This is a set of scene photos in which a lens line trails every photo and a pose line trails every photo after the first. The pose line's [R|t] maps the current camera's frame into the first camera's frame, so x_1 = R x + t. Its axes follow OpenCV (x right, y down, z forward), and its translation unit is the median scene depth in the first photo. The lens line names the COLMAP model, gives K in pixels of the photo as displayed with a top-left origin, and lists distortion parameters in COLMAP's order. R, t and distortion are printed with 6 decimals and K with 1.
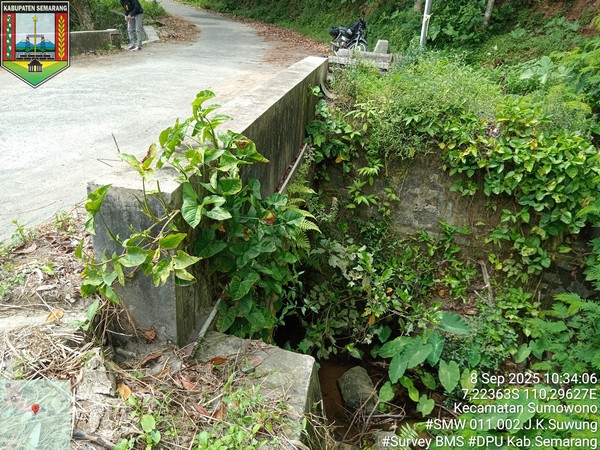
lens RADIAL K [[450.3, 0, 300.9], [0, 450.3, 225.2], [0, 0, 1]] dist [0.032185, -0.067630]
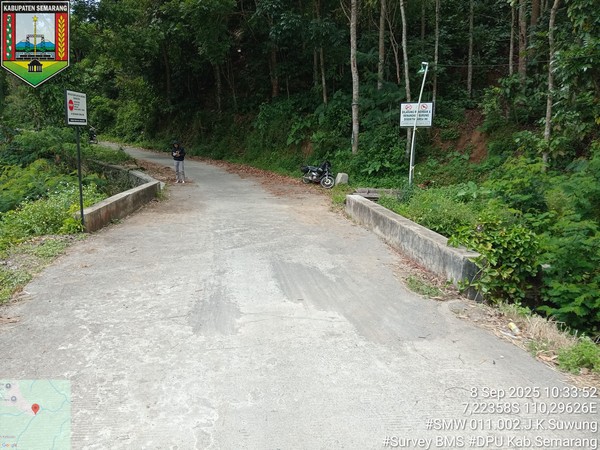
lens RADIAL K [[450.3, 0, 298.8], [0, 450.3, 226.4], [0, 0, 1]] dist [0.032185, -0.067630]
pose [[0.967670, -0.094594, 0.233811, -0.760723], [0.147471, 0.964236, -0.220231, 0.086019], [-0.204616, 0.247592, 0.947011, -0.639984]]
